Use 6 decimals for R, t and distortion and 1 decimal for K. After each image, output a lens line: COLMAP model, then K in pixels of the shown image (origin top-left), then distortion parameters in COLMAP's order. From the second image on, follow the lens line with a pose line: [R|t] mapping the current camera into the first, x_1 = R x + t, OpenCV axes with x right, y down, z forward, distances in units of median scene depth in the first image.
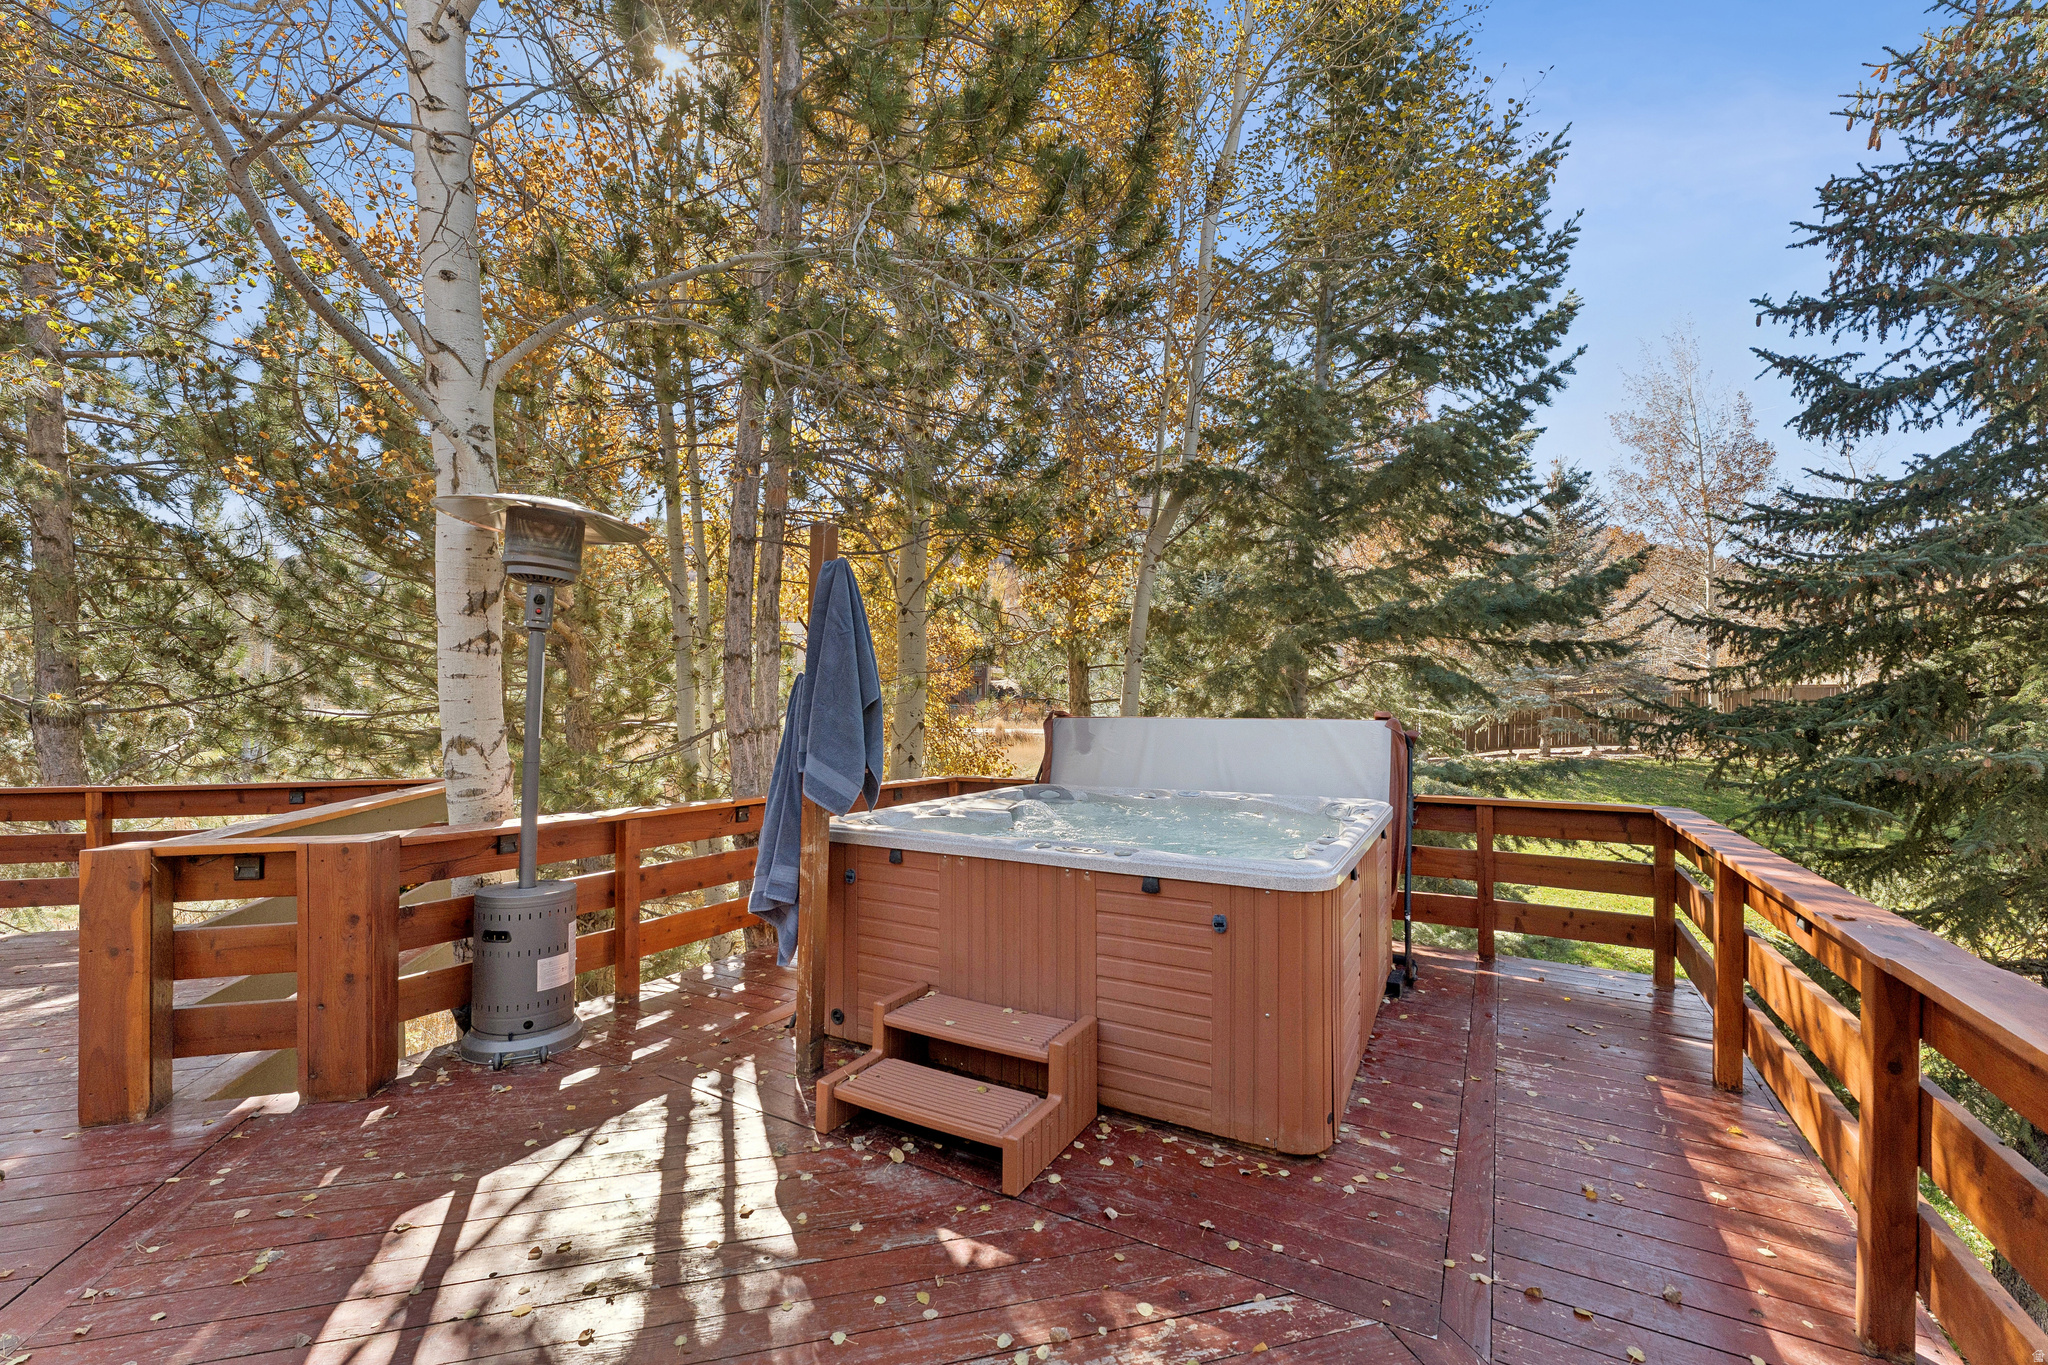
lens RADIAL K [[827.5, 0, 1025.4], [0, 827.5, 673.4], [0, 0, 1]] dist [0.001964, 0.000083]
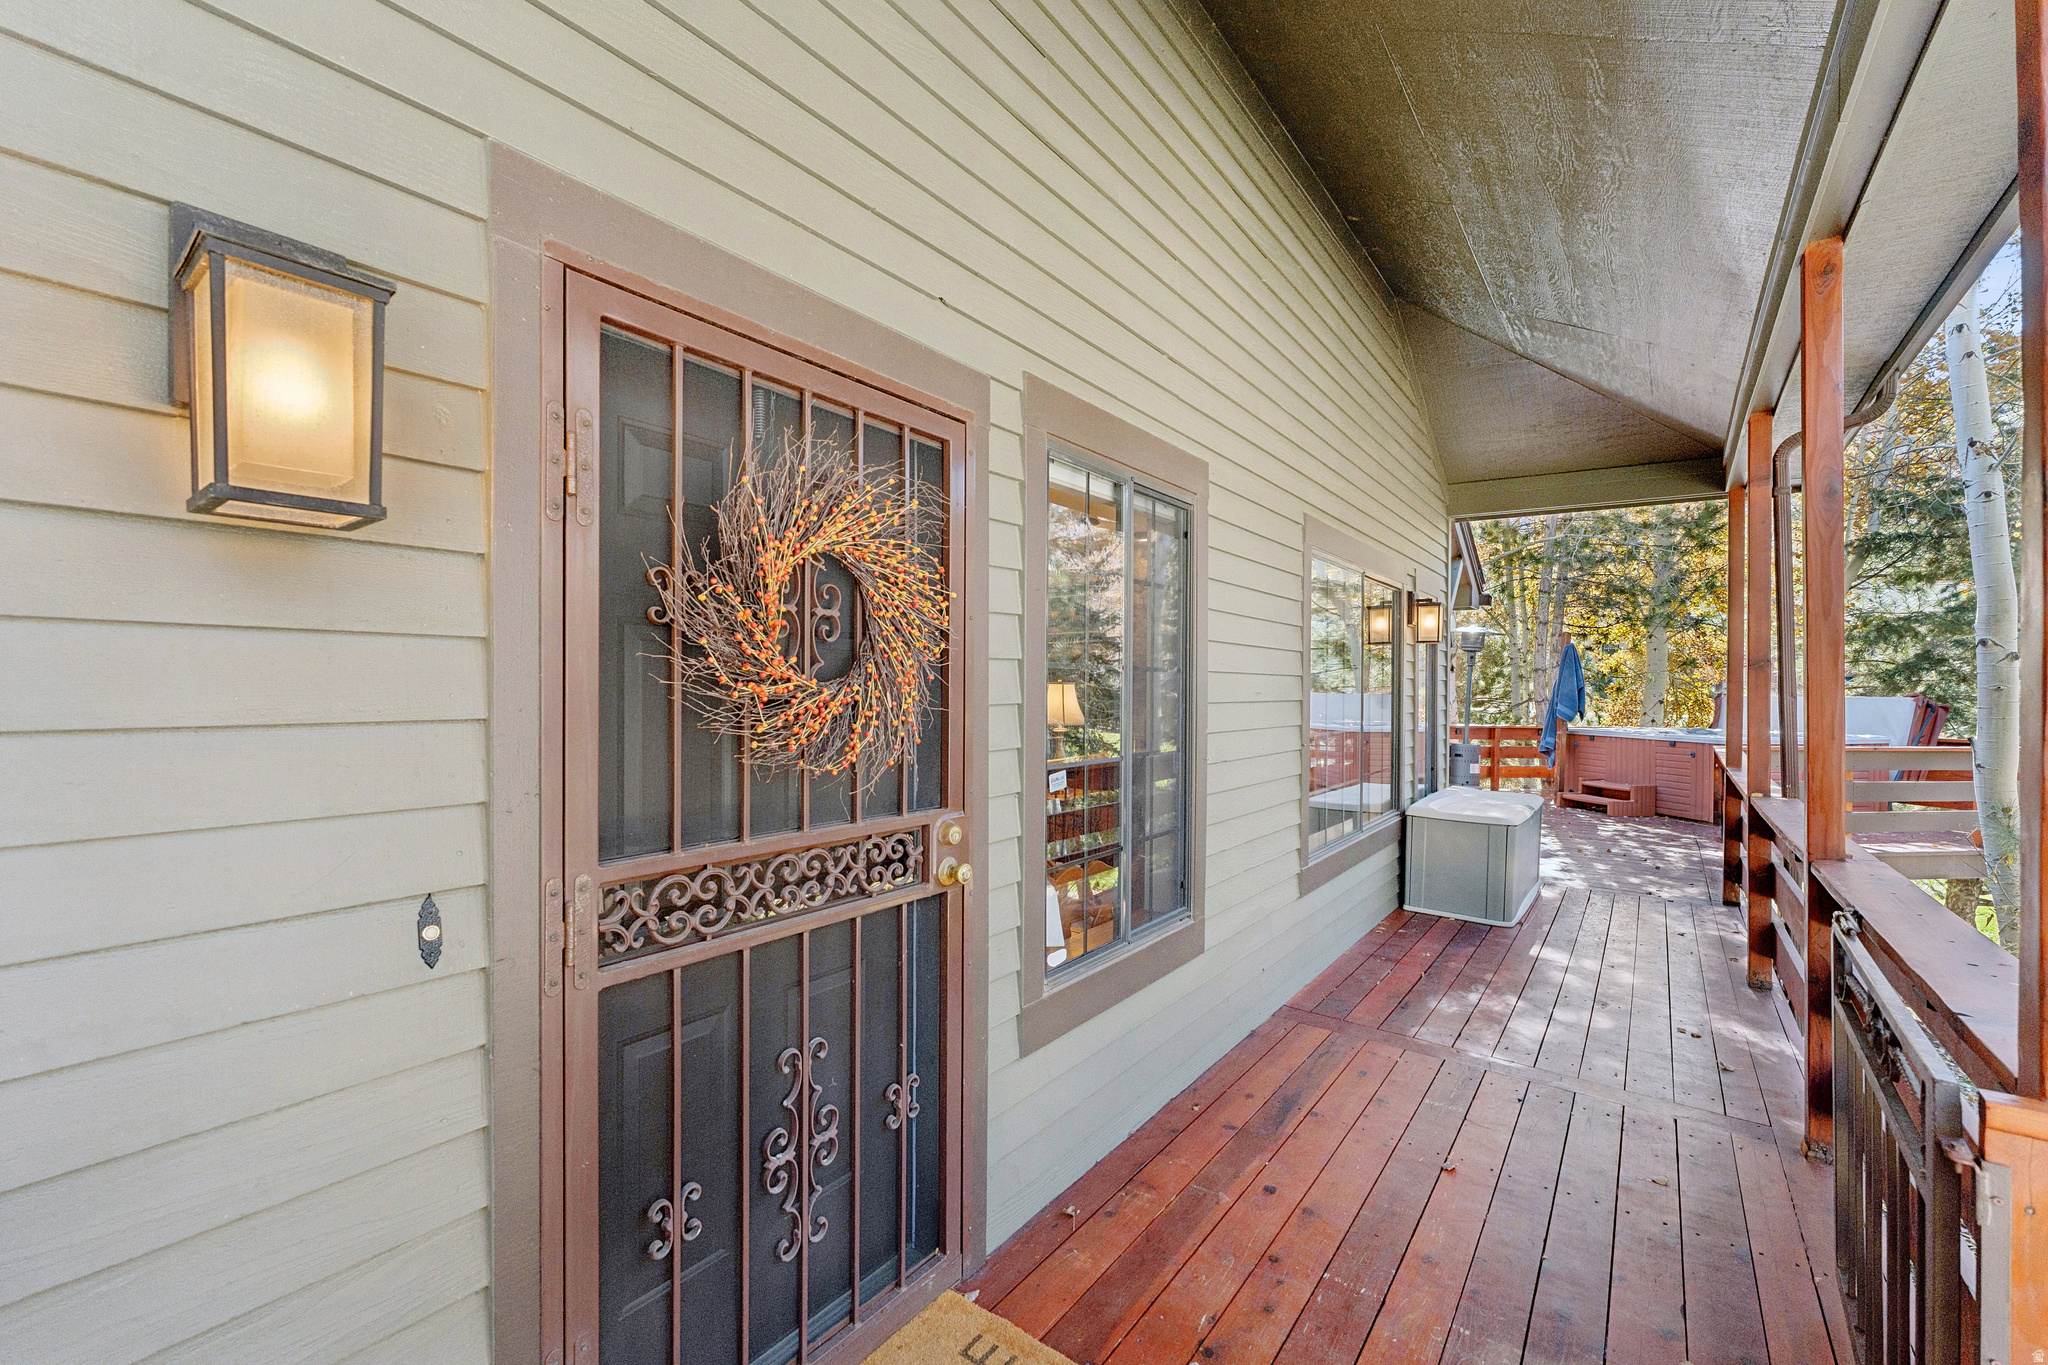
lens RADIAL K [[827.5, 0, 1025.4], [0, 827.5, 673.4], [0, 0, 1]] dist [0.001964, 0.000083]
pose [[0.605897, -0.008280, -0.795500, 1.007412], [0.020537, 0.999775, 0.005235, -0.074795], [0.795278, -0.019509, 0.605931, -2.503290]]
